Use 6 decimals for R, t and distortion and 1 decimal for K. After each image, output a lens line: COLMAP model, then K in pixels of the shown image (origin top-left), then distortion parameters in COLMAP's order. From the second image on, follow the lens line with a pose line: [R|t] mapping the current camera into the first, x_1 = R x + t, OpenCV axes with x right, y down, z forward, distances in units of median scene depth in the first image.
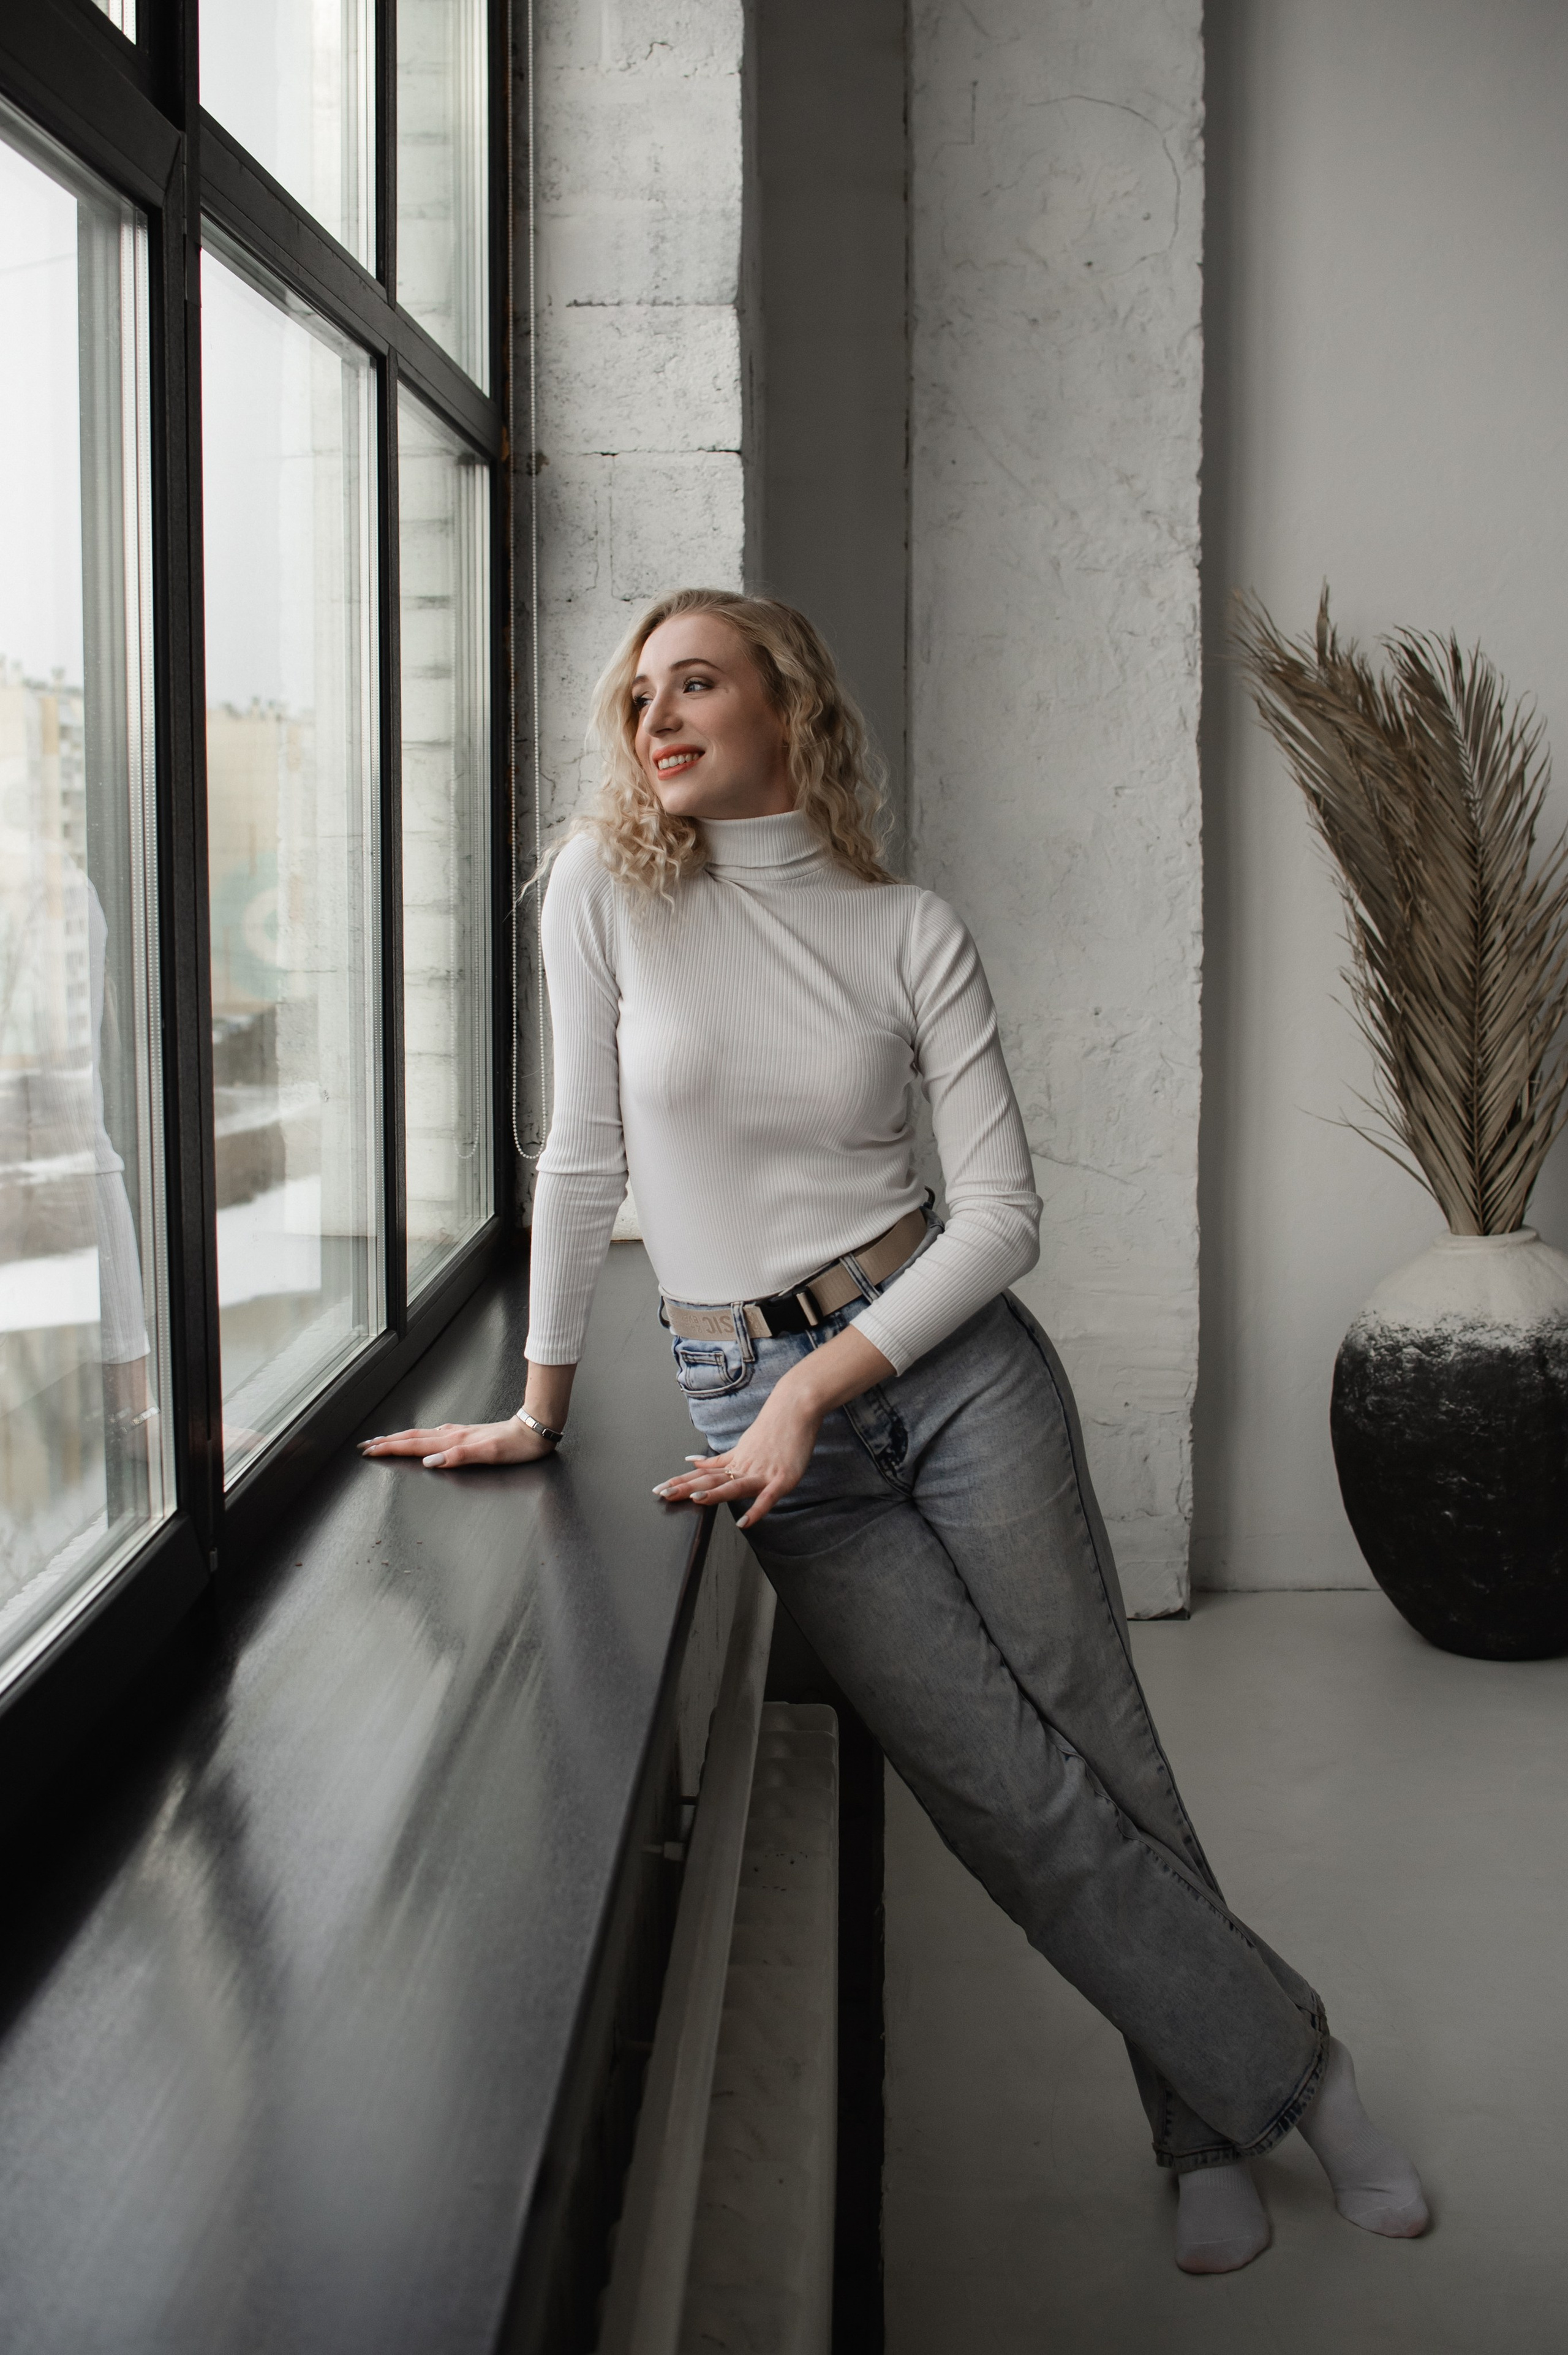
lens RADIAL K [[2893.7, 0, 778.1], [0, 2893.7, 1173.2], [0, 0, 1]] dist [-0.086840, 0.000000]
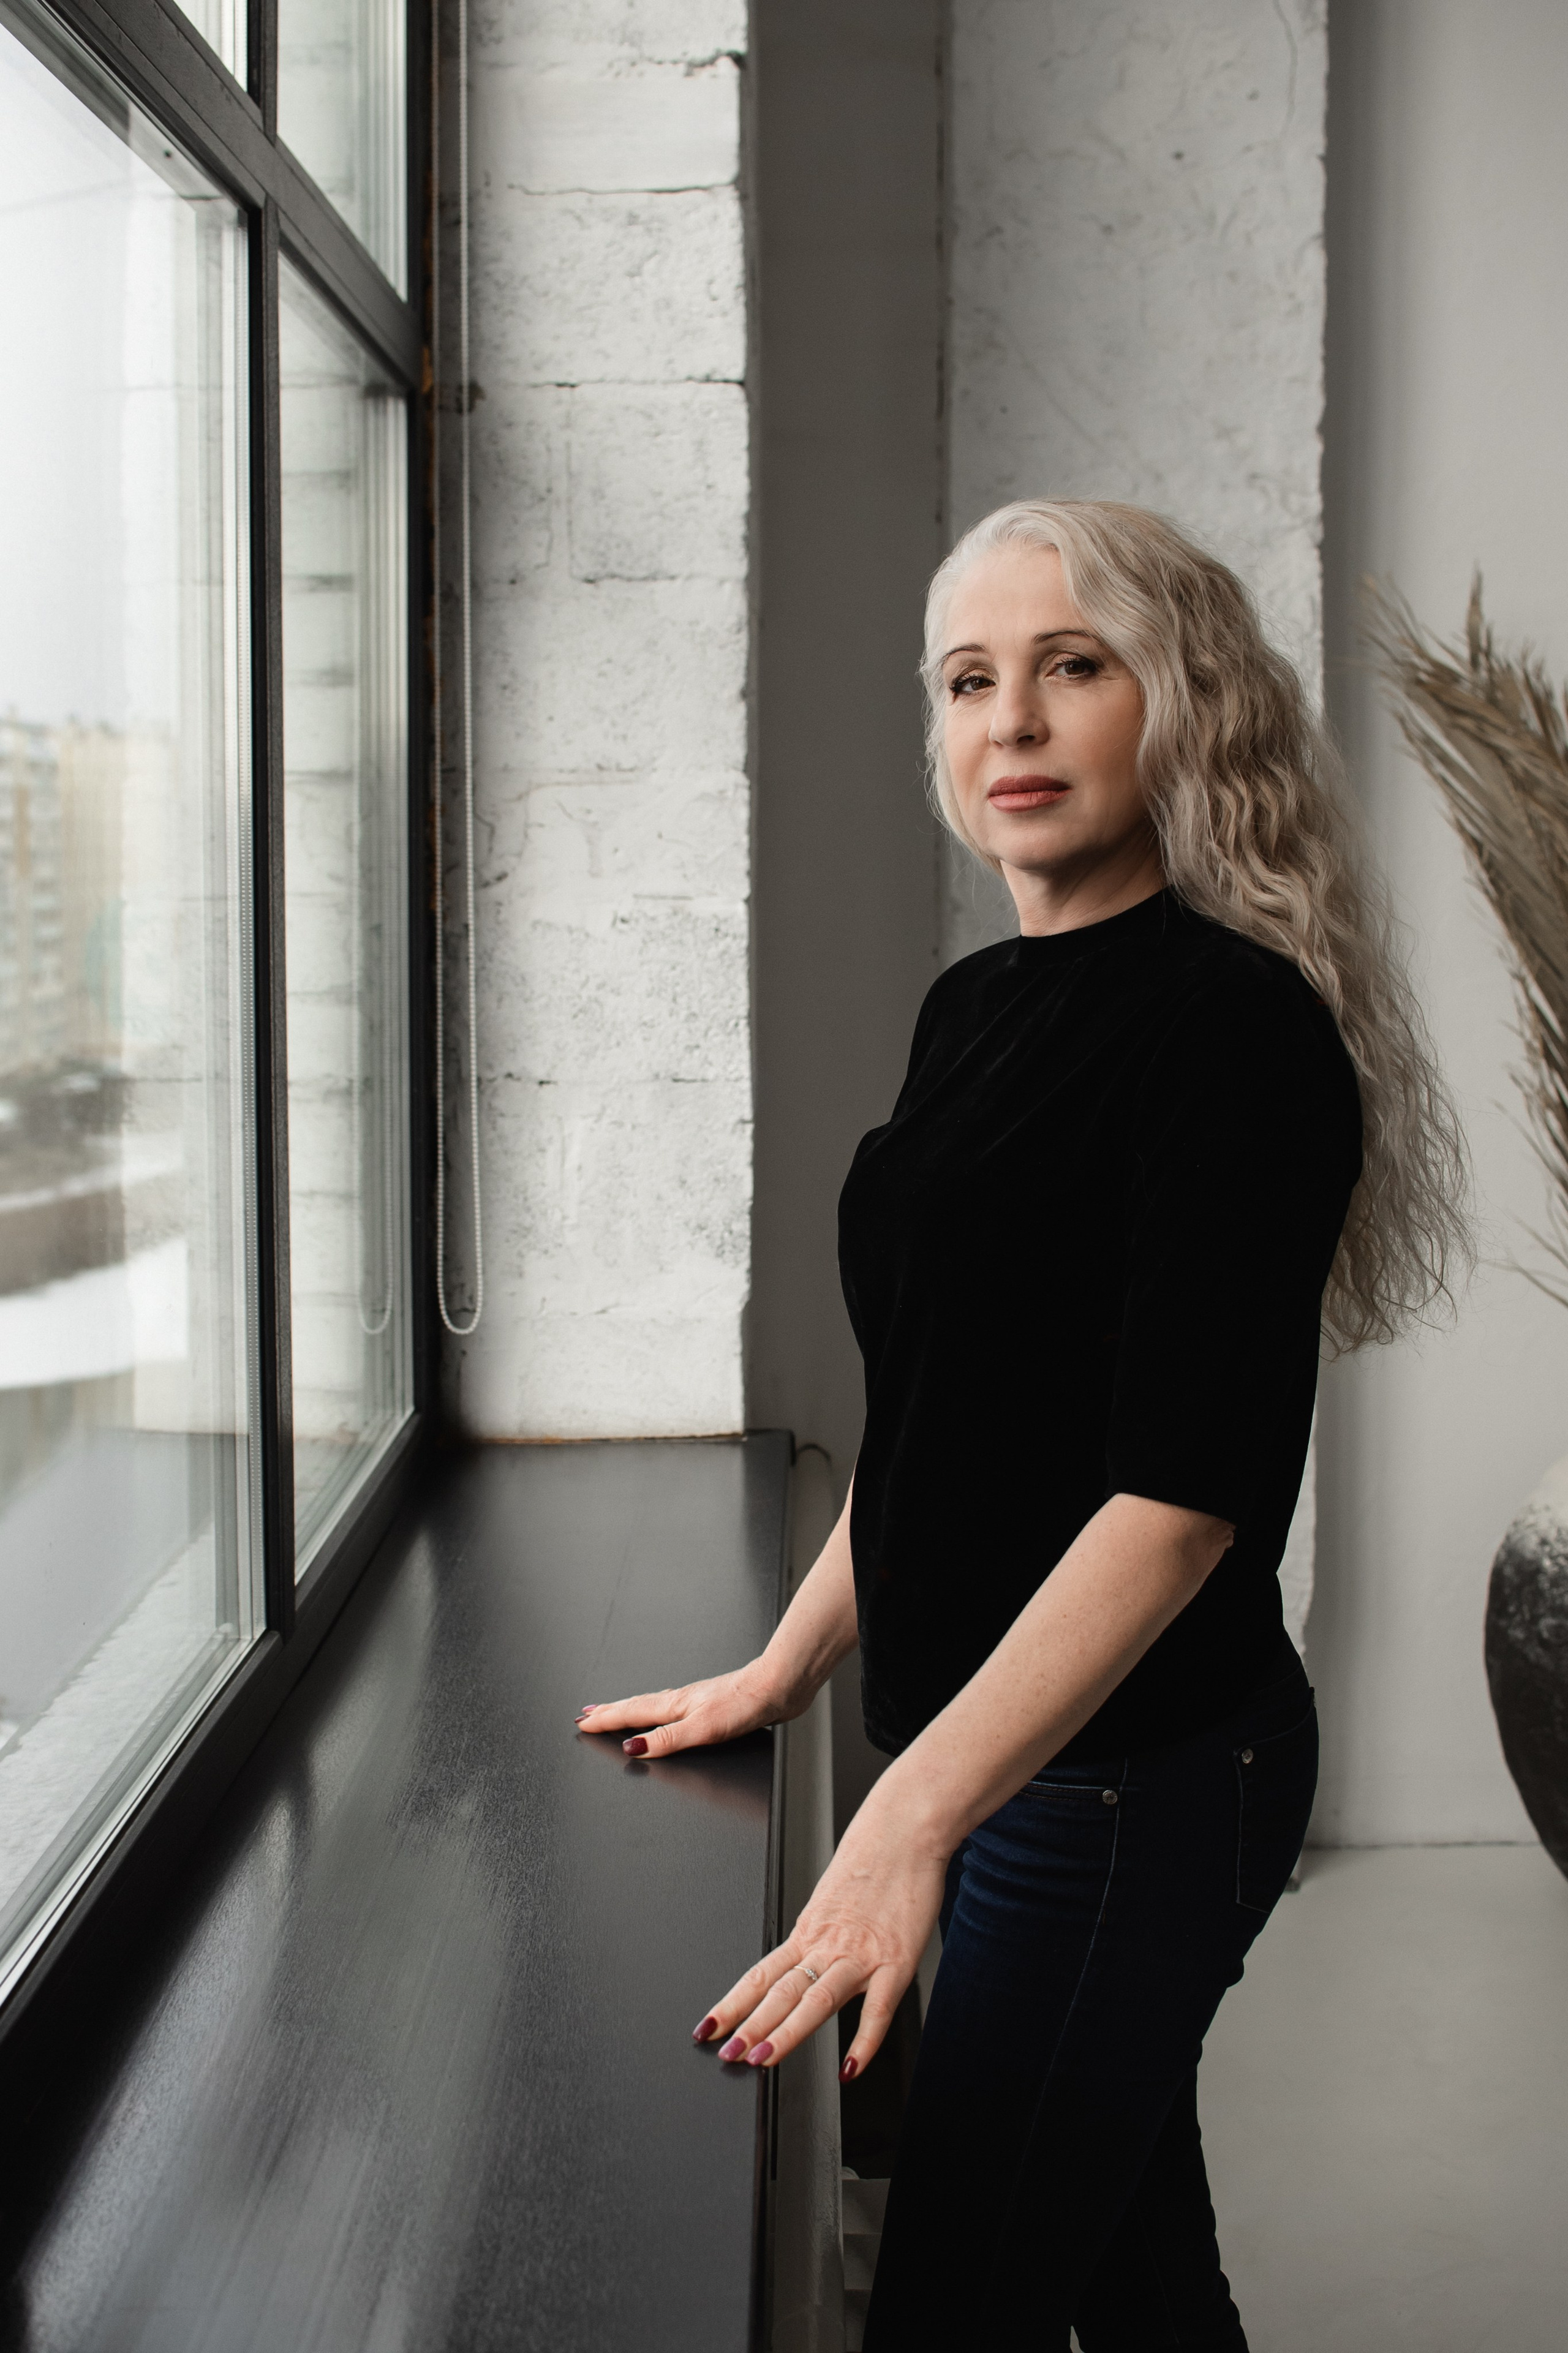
lens RADIAL K [[3050.8, 0, 761.3], [0, 3050.8, 1228.0], [0, 0, 1]] dist [-0.095898, 0.000000]
pose [[0.999731, -0.001674, 0.023136, -0.024148], [0.001596, 0.999993, 0.003375, -0.031129], [-0.023142, -0.003337, 0.999727, 0.194158]]
